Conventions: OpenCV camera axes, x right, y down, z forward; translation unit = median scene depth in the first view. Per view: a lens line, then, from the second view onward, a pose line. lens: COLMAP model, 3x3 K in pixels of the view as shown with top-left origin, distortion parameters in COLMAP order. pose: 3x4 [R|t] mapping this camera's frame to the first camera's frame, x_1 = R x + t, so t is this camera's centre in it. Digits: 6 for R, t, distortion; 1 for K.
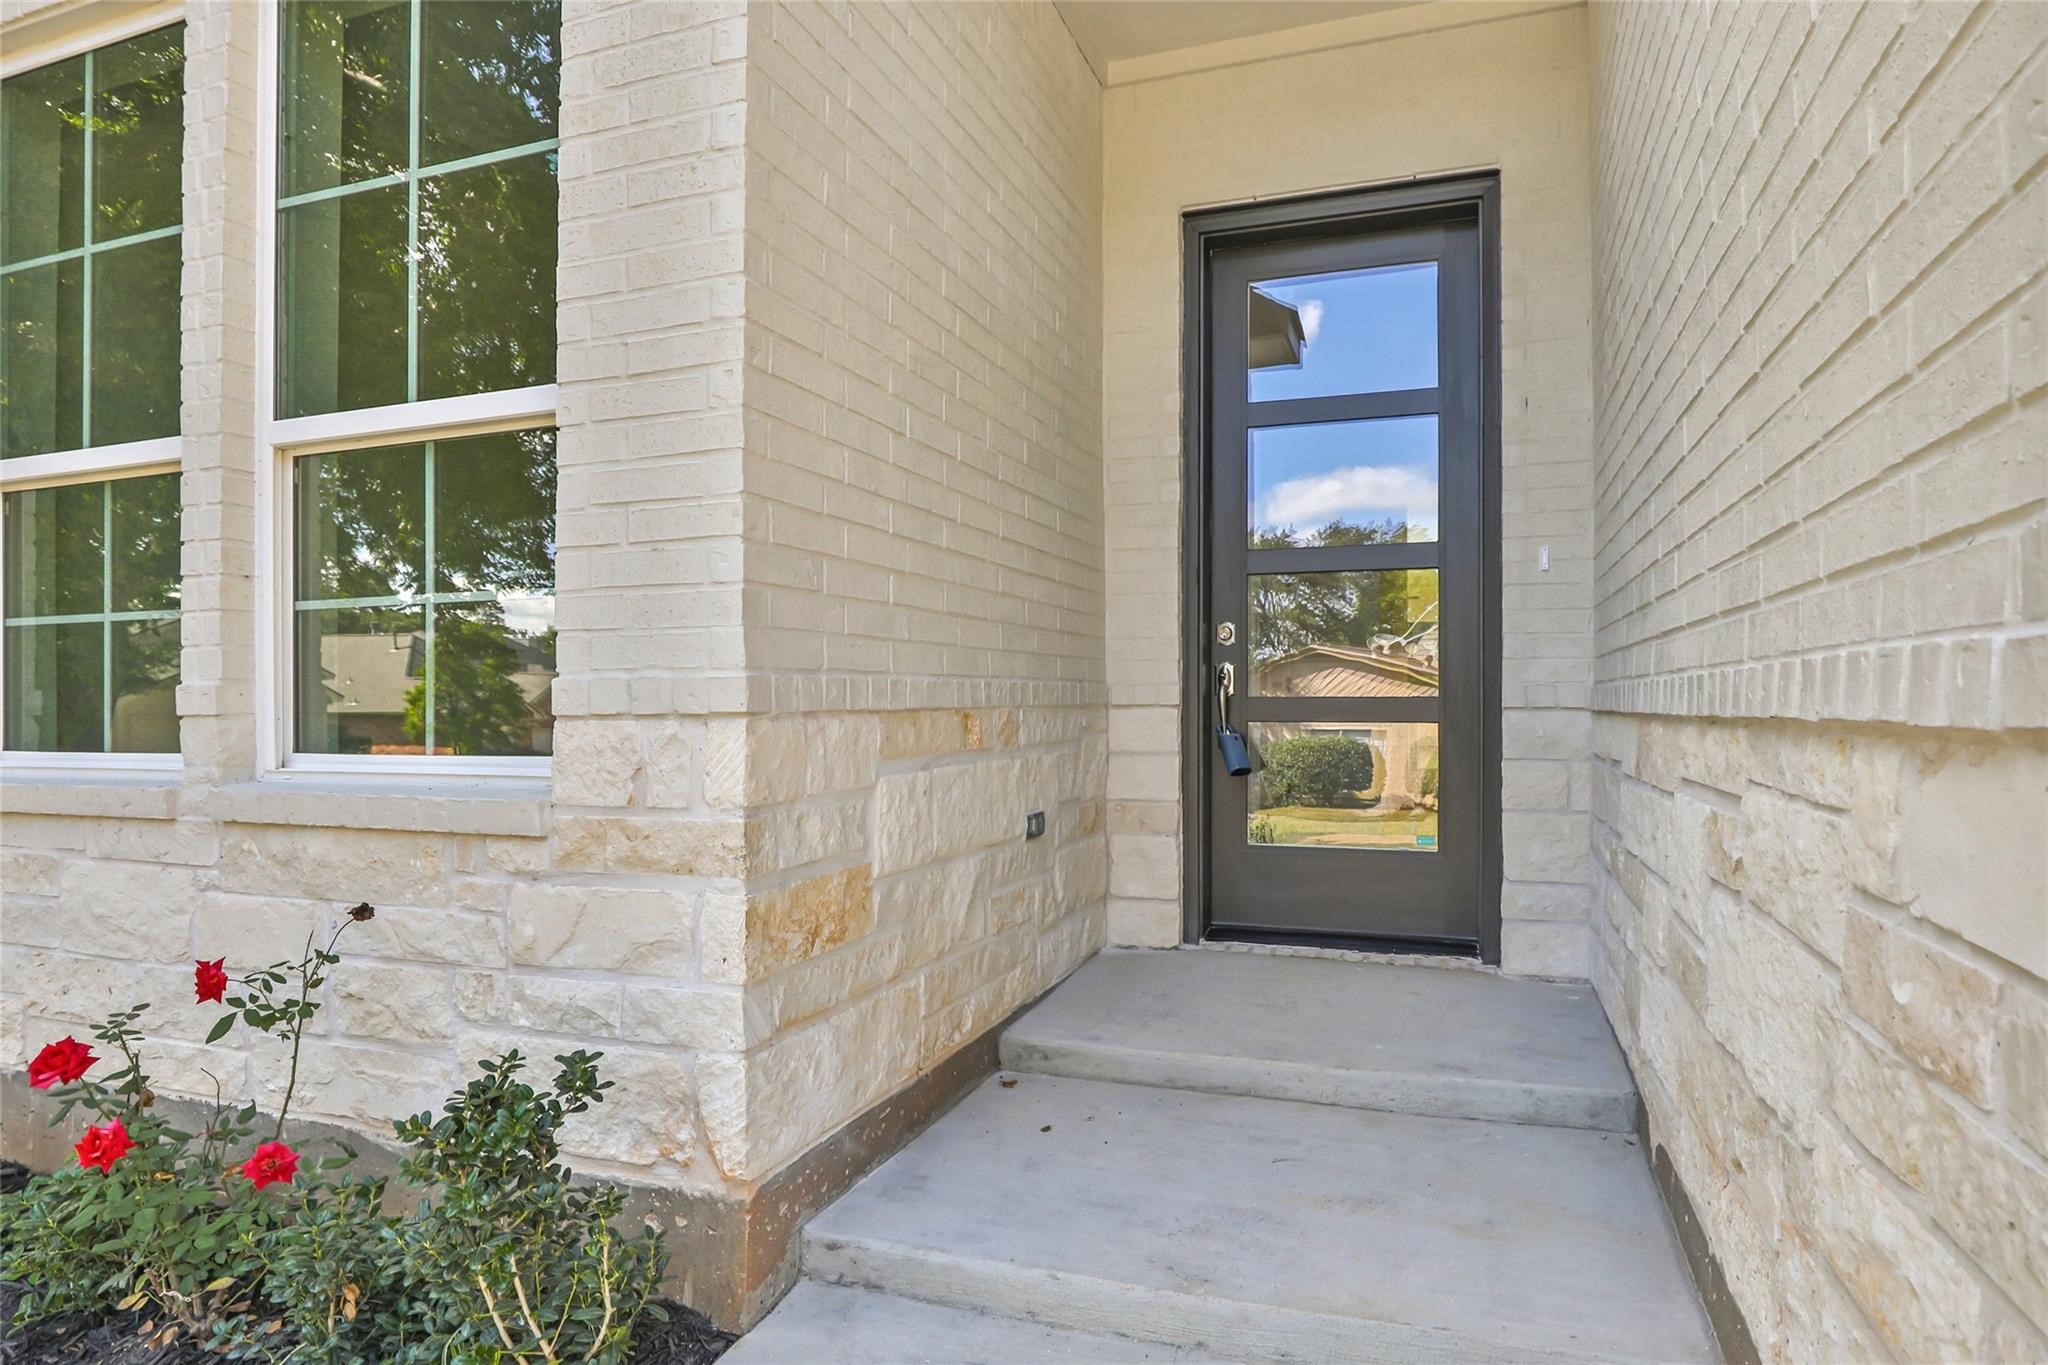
lens RADIAL K [[964.5, 0, 1024.0], [0, 964.5, 682.5], [0, 0, 1]] dist [0.002962, 0.000211]
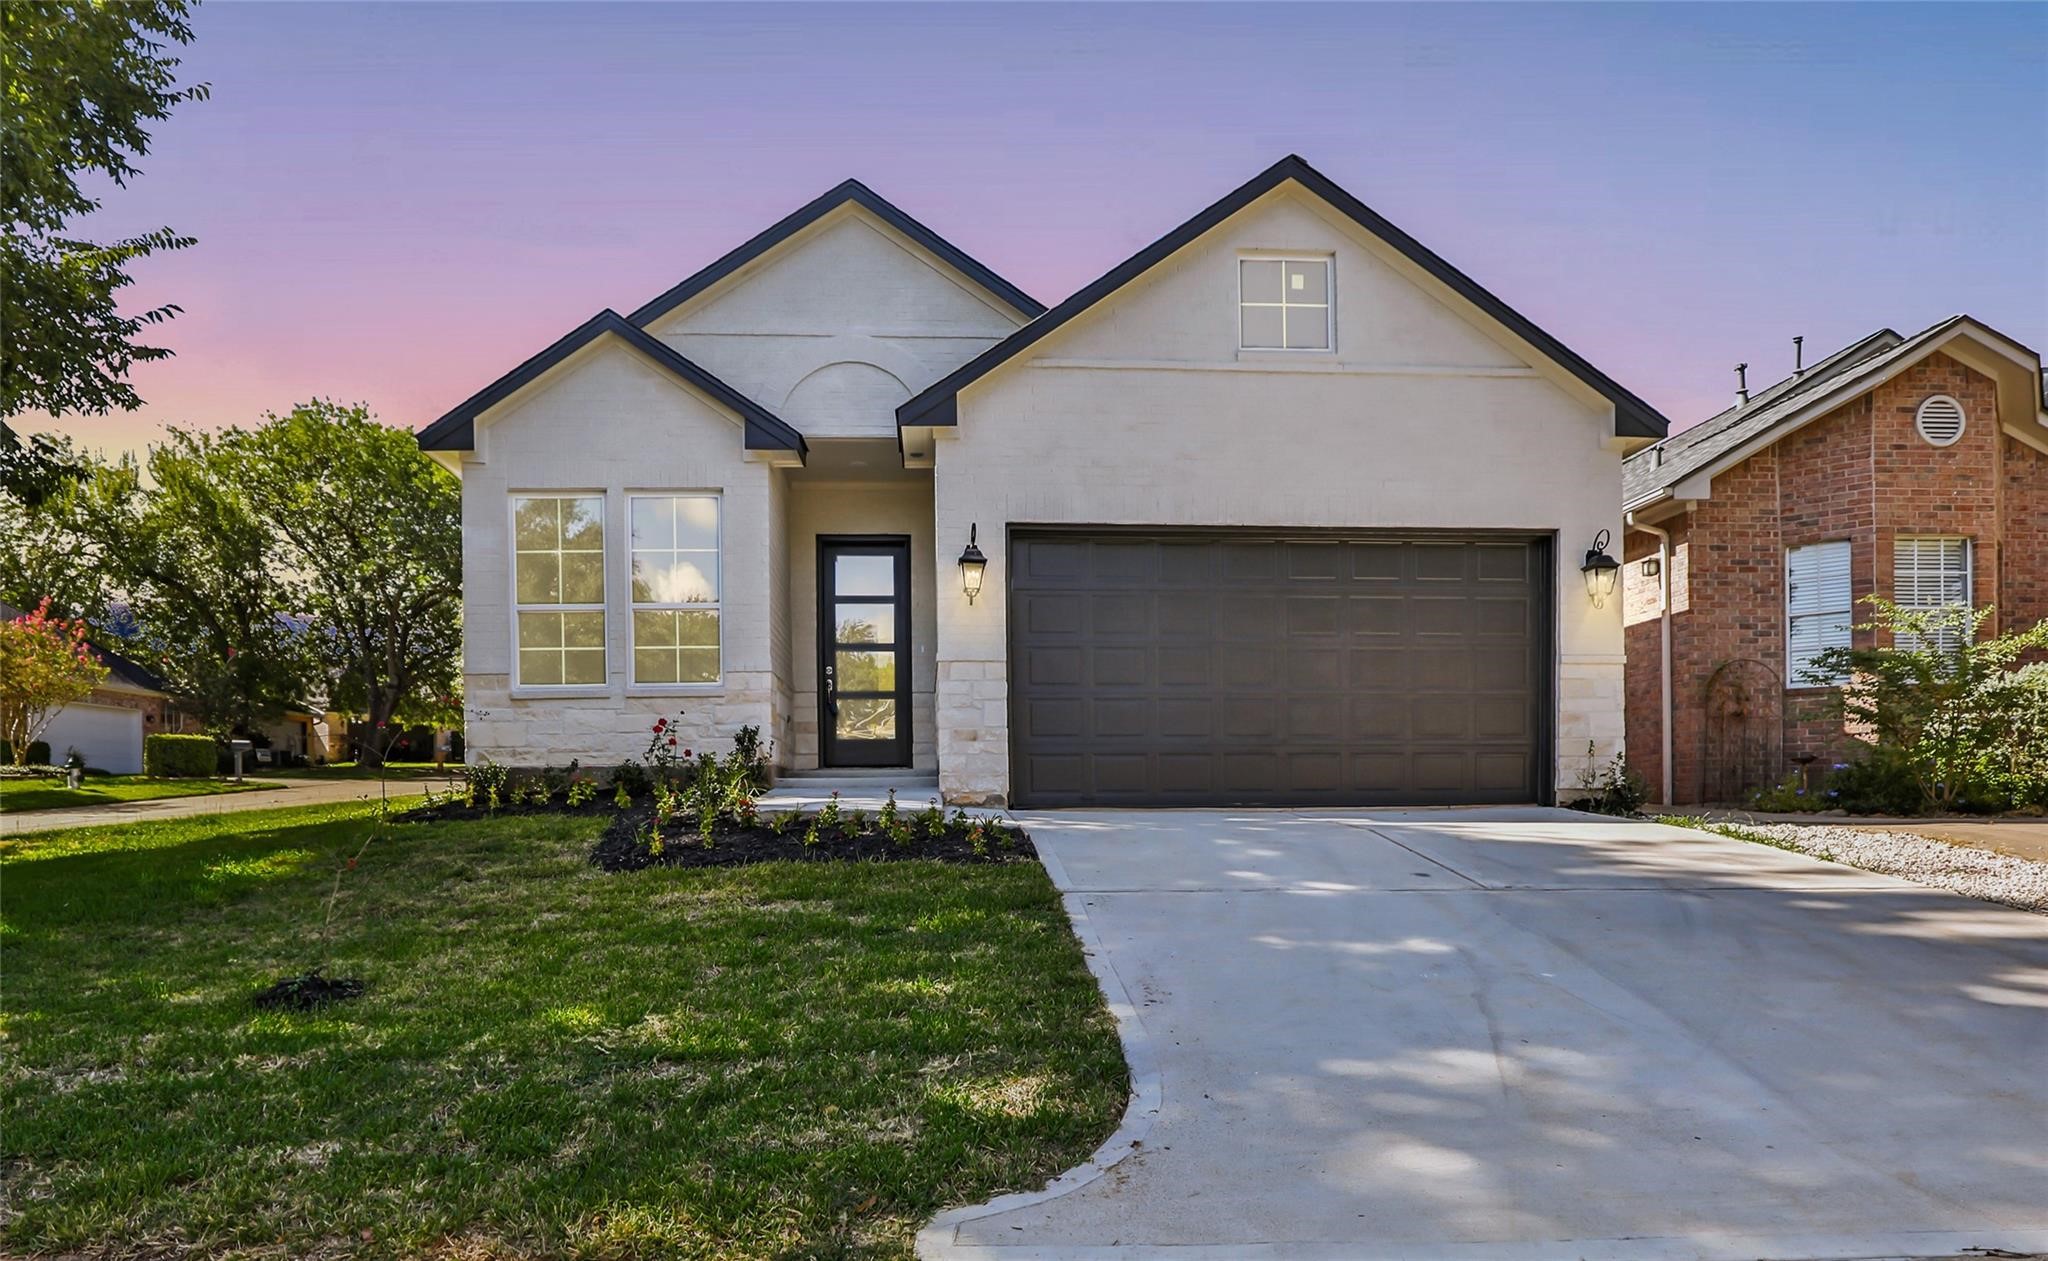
lens RADIAL K [[969.6, 0, 1024.0], [0, 969.6, 630.5], [0, 0, 1]] dist [0.000231, 0.000001]
pose [[0.859004, 0.048410, 0.509675, -0.866506], [0.028117, 0.989556, -0.141378, 0.286935], [-0.511197, 0.135774, 0.848672, -2.012483]]
